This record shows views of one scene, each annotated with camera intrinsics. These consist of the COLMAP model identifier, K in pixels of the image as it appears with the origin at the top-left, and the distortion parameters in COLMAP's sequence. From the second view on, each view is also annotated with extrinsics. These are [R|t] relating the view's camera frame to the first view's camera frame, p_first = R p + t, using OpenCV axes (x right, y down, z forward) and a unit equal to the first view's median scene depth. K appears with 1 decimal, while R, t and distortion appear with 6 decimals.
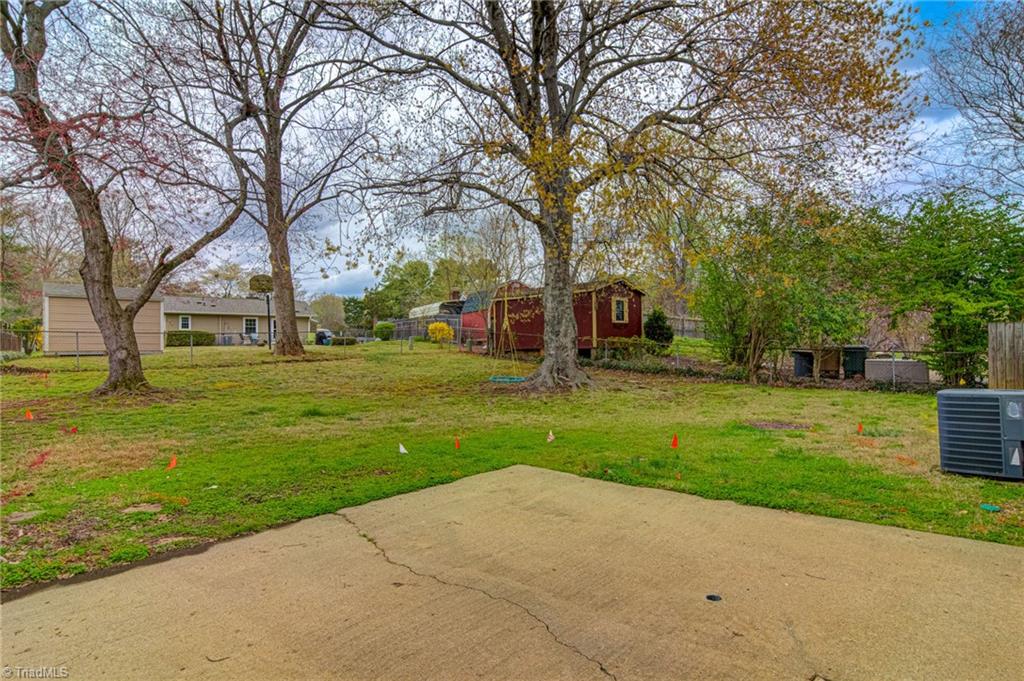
lens RADIAL K [[542.7, 0, 513.4], [0, 542.7, 343.6], [0, 0, 1]] dist [0.013234, -0.002107]
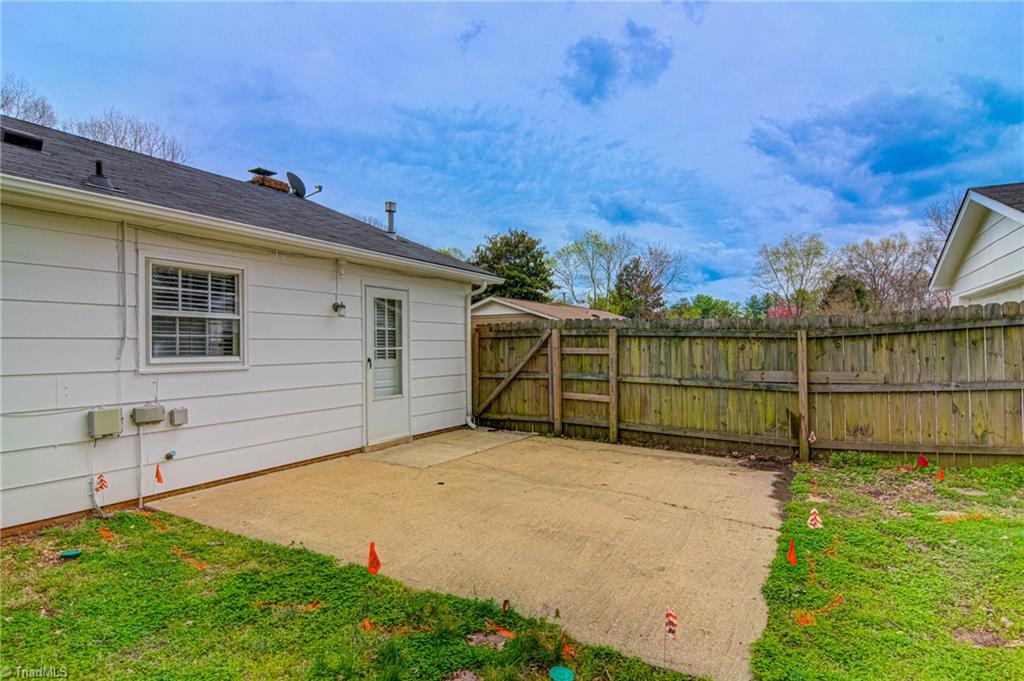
lens RADIAL K [[542.7, 0, 513.5], [0, 542.7, 343.2], [0, 0, 1]] dist [0.013234, -0.002107]
pose [[-0.973082, 0.011515, -0.230169, 0.413630], [0.015917, 0.999724, -0.017278, -0.010563], [0.229907, -0.020476, -0.972997, 2.227453]]
